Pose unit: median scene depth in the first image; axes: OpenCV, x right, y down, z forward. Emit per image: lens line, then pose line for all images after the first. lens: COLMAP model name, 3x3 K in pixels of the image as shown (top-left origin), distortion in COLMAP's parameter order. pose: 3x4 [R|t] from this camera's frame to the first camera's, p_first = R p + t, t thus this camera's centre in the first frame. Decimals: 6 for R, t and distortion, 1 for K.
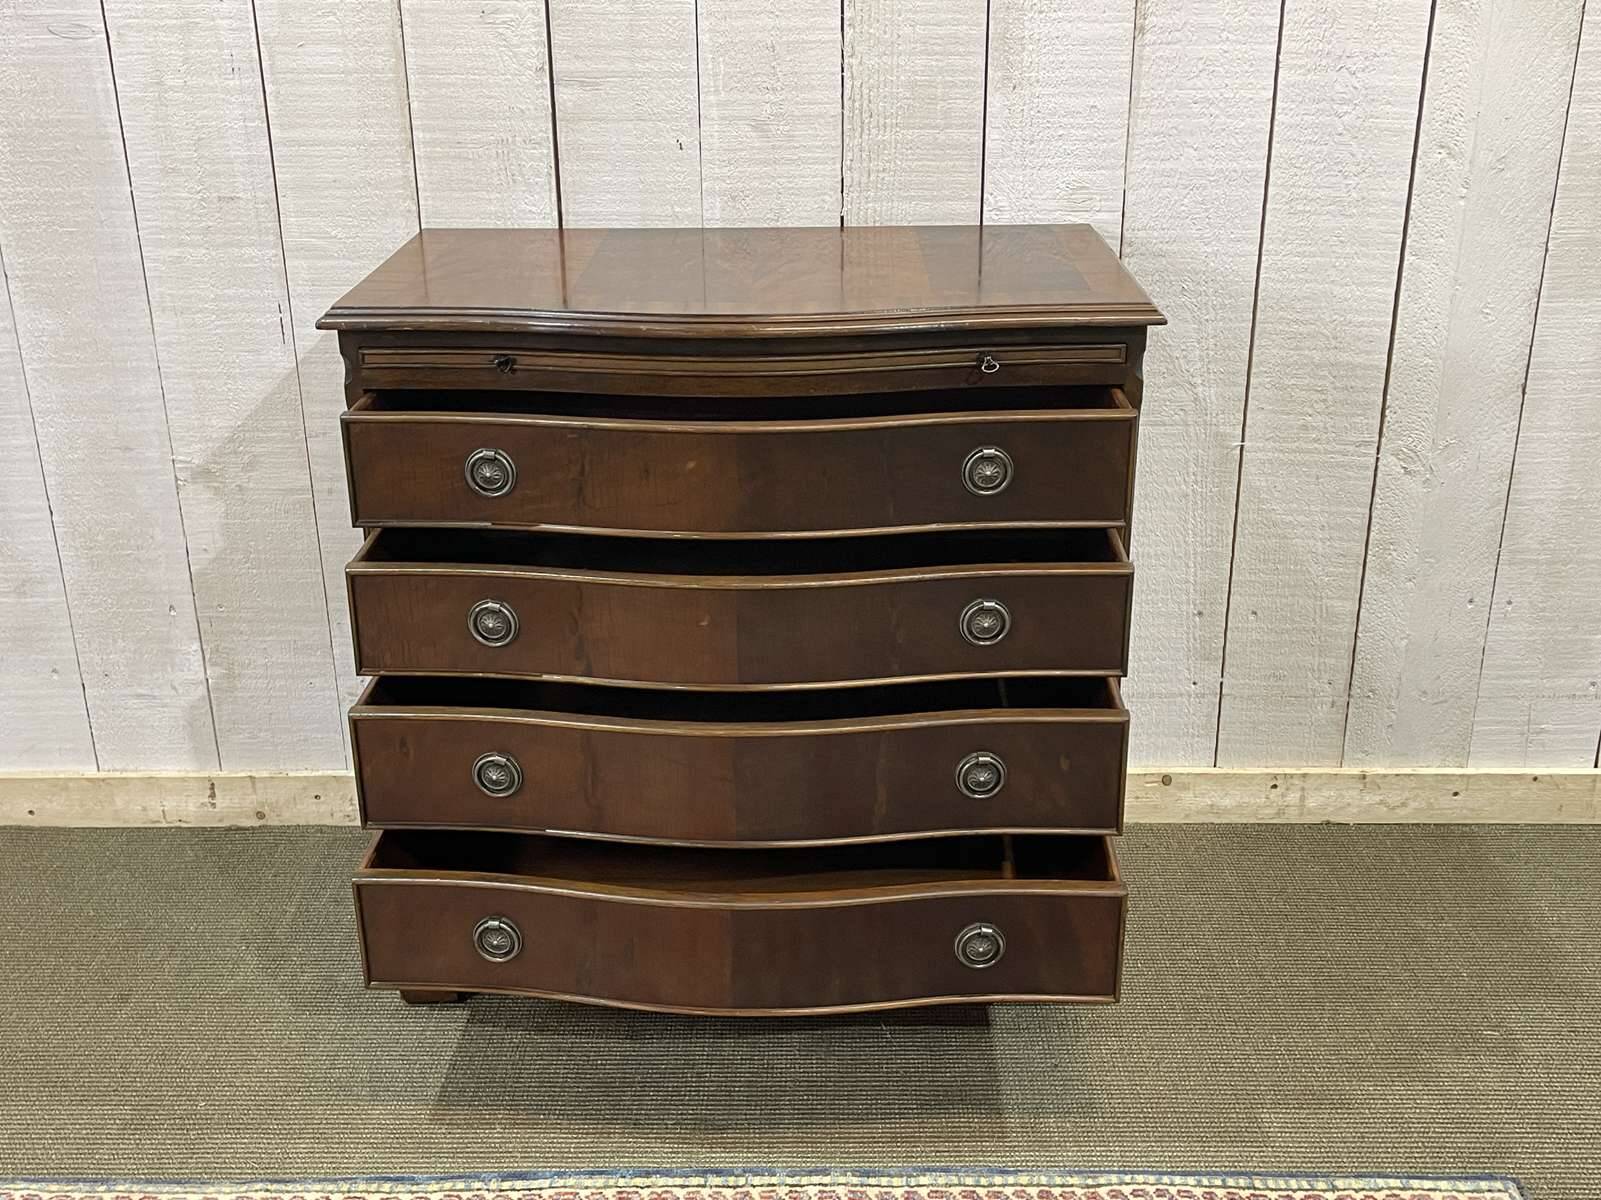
lens RADIAL K [[1751.3, 0, 797.5], [0, 1751.3, 592.8], [0, 0, 1]] dist [0.009157, 0.000000]
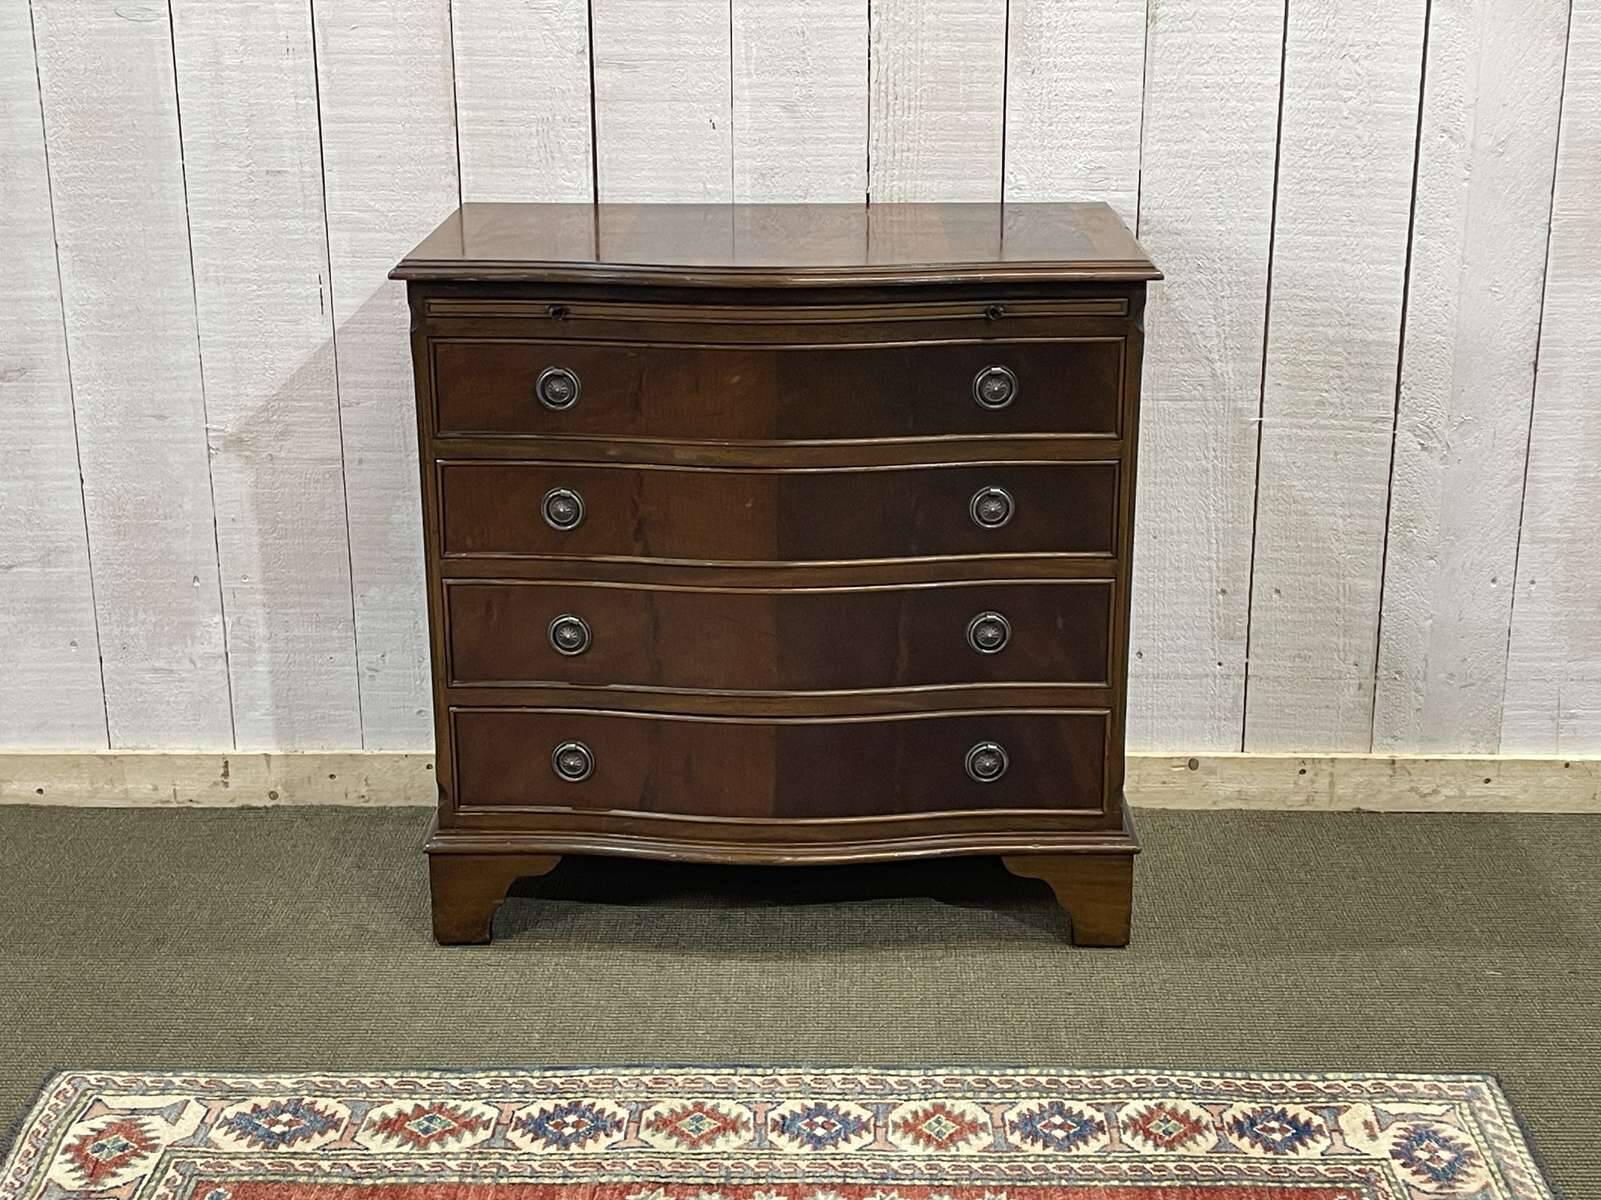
lens RADIAL K [[2327.3, 0, 797.5], [0, 2327.3, 581.9], [0, 0, 1]] dist [0.015543, 0.000000]
pose [[0.999968, 0.007468, -0.002763, -0.010516], [-0.007660, 0.996966, -0.077455, 0.119012], [0.002176, 0.077474, 0.996992, -0.348883]]
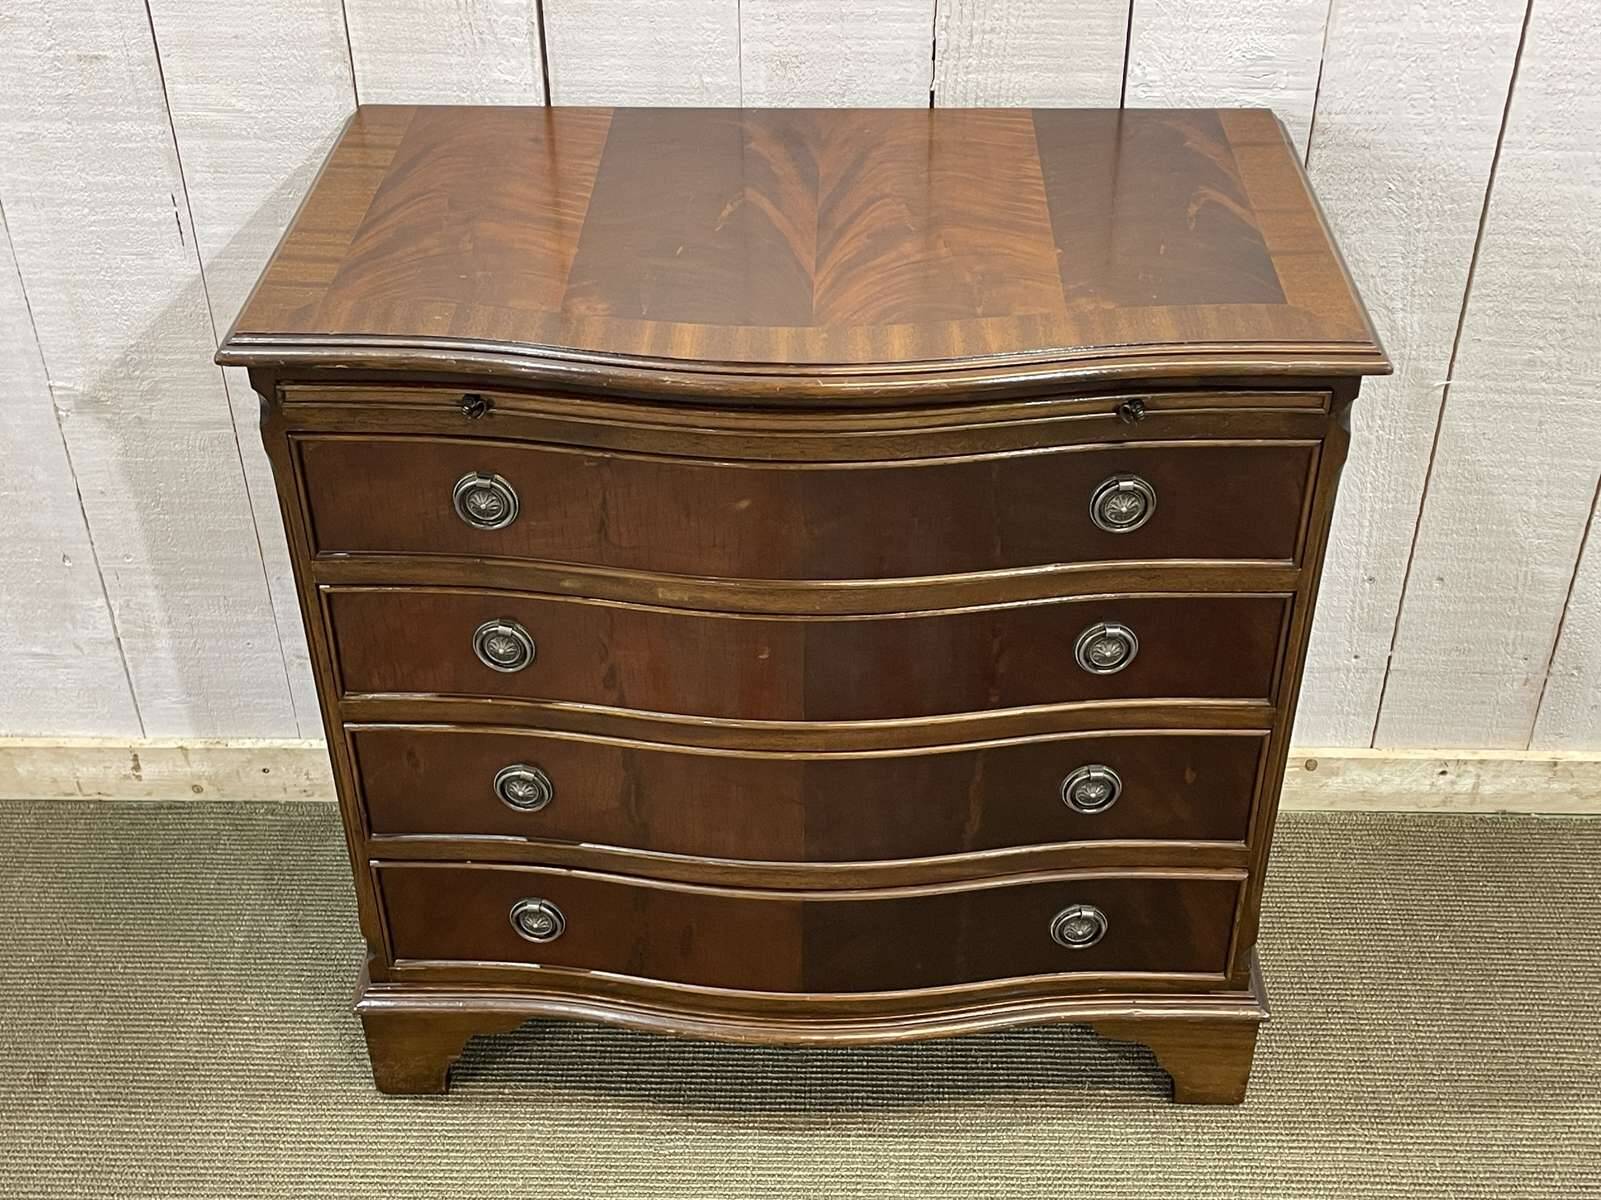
lens RADIAL K [[1952.9, 0, 816.3], [0, 1952.9, 602.7], [0, 0, 1]] dist [0.007121, 0.000000]
pose [[0.999954, 0.009446, -0.001638, -0.019240], [-0.008776, 0.970728, 0.240019, -0.199475], [0.003858, -0.239994, 0.970767, 0.154230]]
